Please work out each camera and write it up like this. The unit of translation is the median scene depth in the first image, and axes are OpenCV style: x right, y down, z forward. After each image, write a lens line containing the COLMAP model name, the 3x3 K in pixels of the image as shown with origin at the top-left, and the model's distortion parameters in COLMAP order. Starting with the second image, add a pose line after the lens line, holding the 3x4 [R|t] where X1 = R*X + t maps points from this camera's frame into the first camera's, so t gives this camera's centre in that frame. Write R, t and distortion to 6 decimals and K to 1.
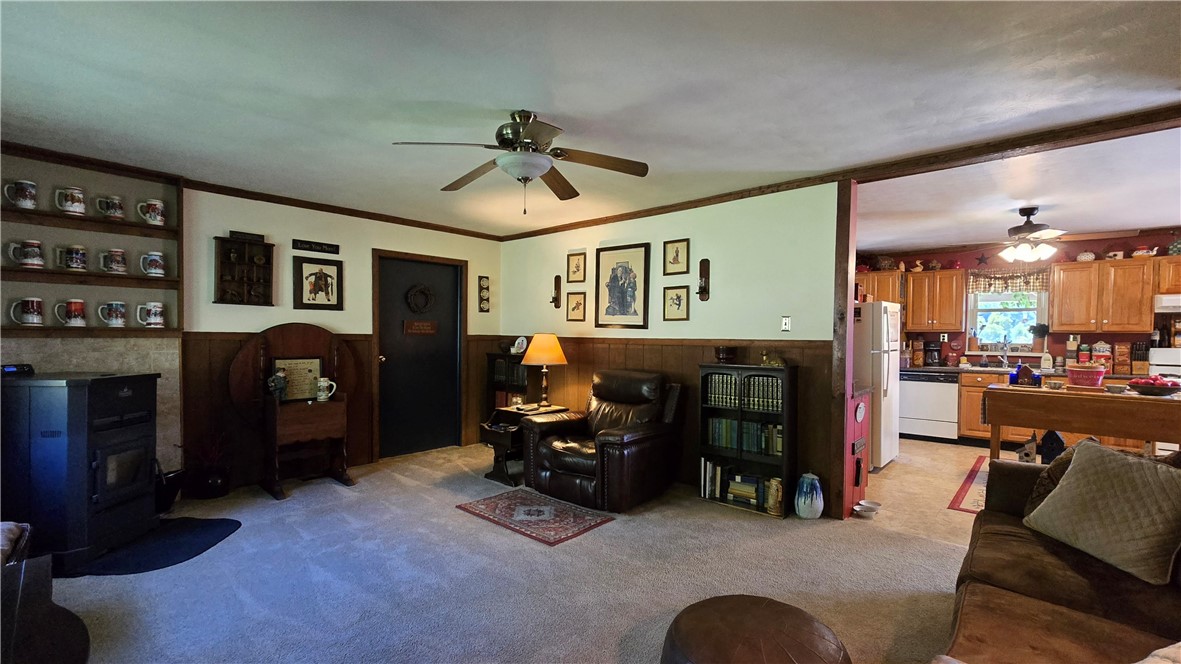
lens RADIAL K [[466.7, 0, 590.5], [0, 466.7, 332.0], [0, 0, 1]] dist [0.017473, 0.000121]
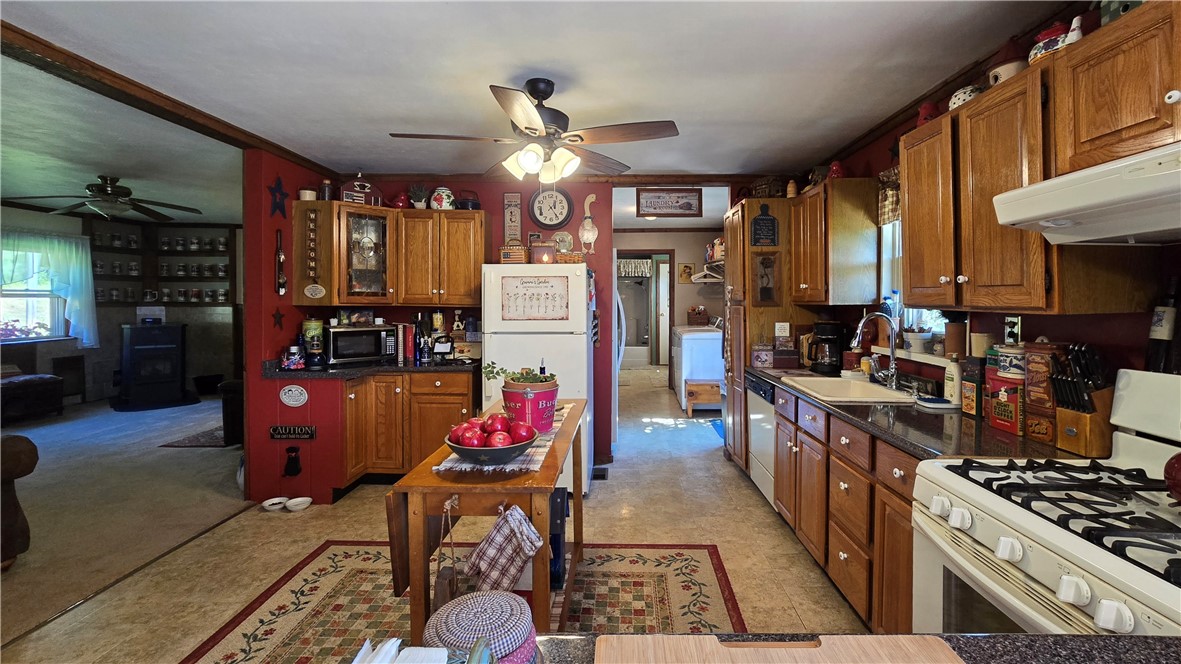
lens RADIAL K [[470.5, 0, 641.4], [0, 470.5, 296.0], [0, 0, 1]] dist [0.000986, 0.000057]
pose [[0.689449, -0.009586, -0.724271, 1.191765], [-0.005902, 0.999805, -0.018851, -0.002210], [0.724310, 0.017271, 0.689258, 0.611130]]
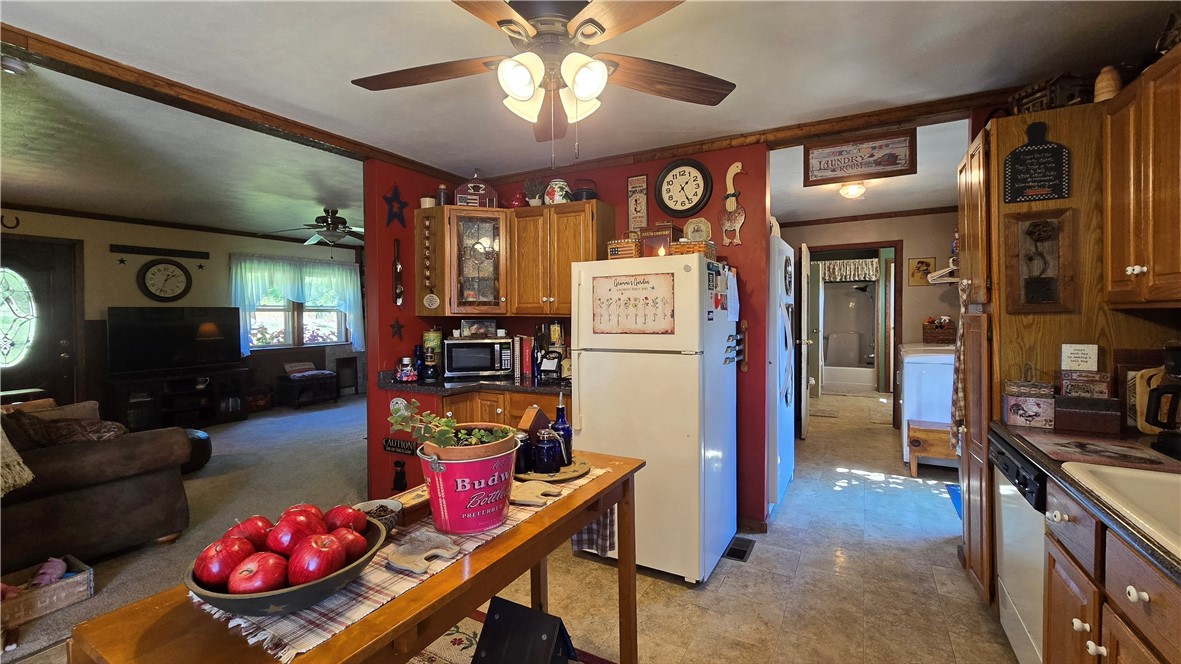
lens RADIAL K [[487.8, 0, 613.1], [0, 487.8, 319.3], [0, 0, 1]] dist [0.001258, 0.000352]
pose [[0.254863, 0.006180, -0.966958, 1.092362], [-0.001002, 0.999981, 0.006127, 0.002095], [0.966977, -0.000593, 0.254864, 0.822106]]
